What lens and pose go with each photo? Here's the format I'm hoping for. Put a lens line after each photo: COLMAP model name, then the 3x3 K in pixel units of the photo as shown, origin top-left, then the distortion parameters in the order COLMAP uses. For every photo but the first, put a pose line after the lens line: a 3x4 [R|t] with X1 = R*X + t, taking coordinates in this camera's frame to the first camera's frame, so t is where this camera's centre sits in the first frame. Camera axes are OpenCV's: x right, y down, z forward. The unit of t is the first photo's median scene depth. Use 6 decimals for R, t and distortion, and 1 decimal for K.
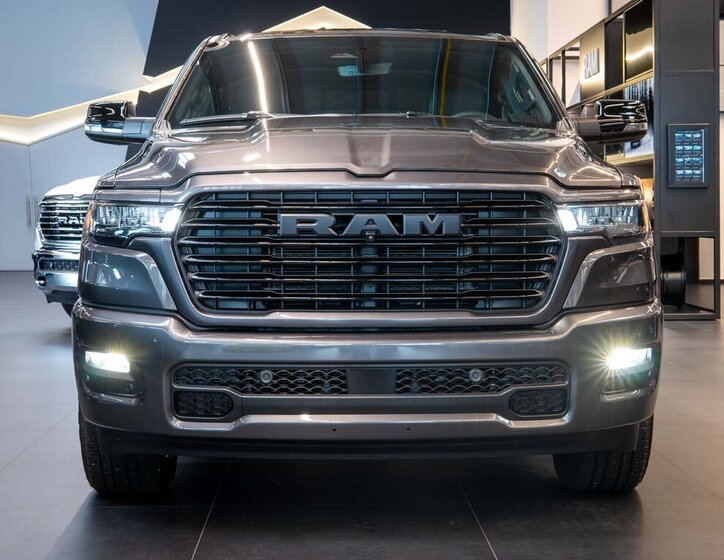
lens RADIAL K [[1026.3, 0, 362.1], [0, 1026.3, 282.8], [0, 0, 1]] dist [-0.129799, 0.000000]
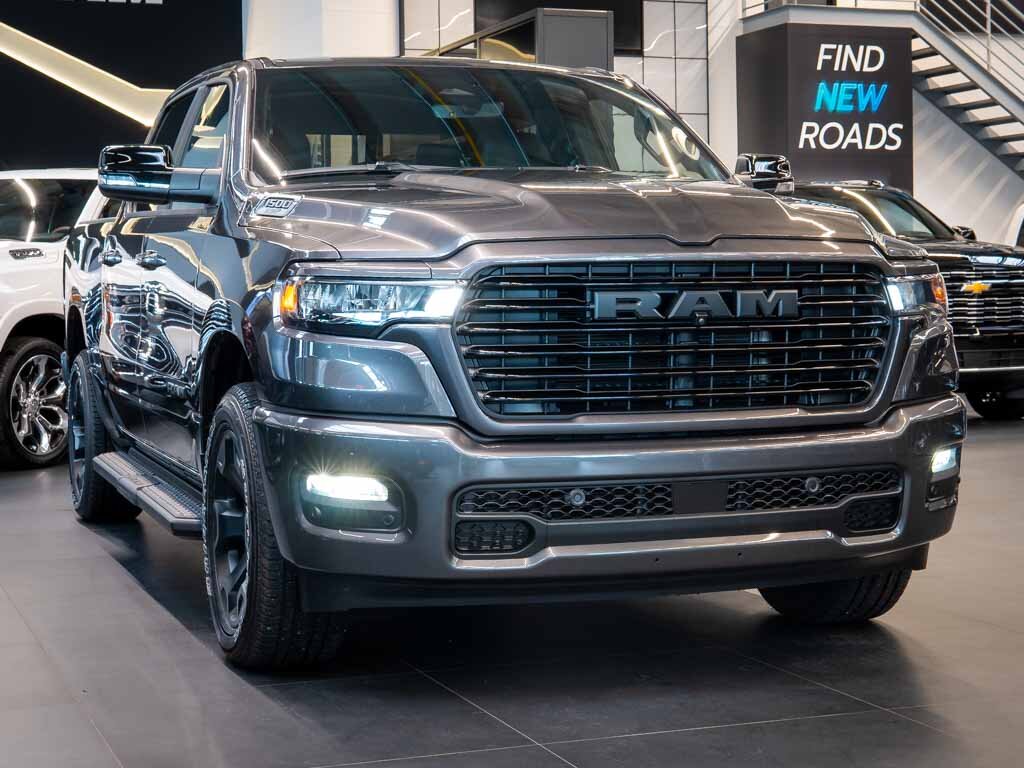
lens RADIAL K [[1340.0, 0, 511.6], [0, 1340.0, 373.1], [0, 0, 1]] dist [-0.166833, 0.000000]
pose [[0.980149, -0.022237, 0.197012, -0.334304], [0.024064, 0.999687, -0.006882, 0.001457], [-0.196797, 0.011486, 0.980377, -0.007615]]
